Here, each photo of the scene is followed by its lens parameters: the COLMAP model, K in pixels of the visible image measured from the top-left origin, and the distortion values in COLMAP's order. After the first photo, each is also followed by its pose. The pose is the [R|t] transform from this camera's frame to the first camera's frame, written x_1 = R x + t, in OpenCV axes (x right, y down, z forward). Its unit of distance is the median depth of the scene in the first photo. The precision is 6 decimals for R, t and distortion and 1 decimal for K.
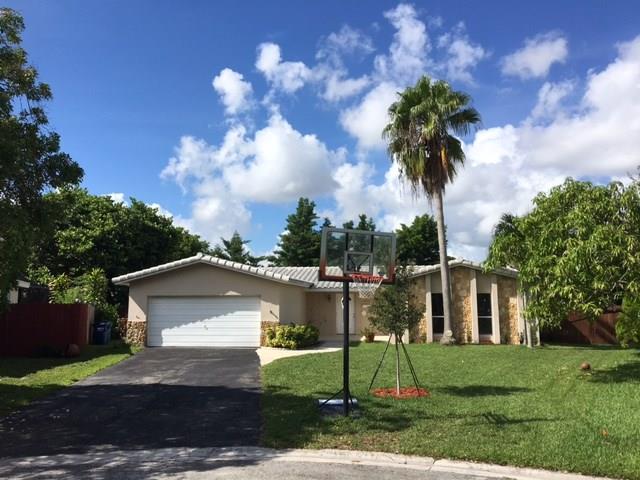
lens RADIAL K [[556.5, 0, 320.0], [0, 556.5, 240.0], [0, 0, 1]] dist [0.079376, 0.001044]
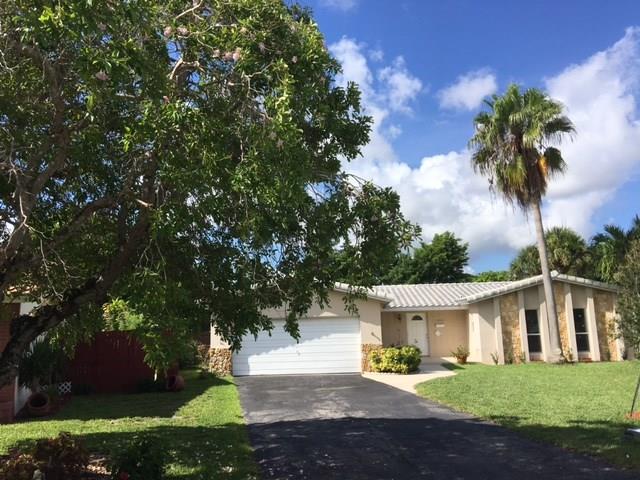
lens RADIAL K [[546.1, 0, 317.8], [0, 546.1, 236.9], [0, 0, 1]] dist [0.102309, -0.154357]
pose [[0.996306, -0.014981, 0.084554, -0.236901], [0.019155, 0.998626, -0.048770, 0.011012], [-0.083707, 0.050210, 0.995225, 0.090338]]
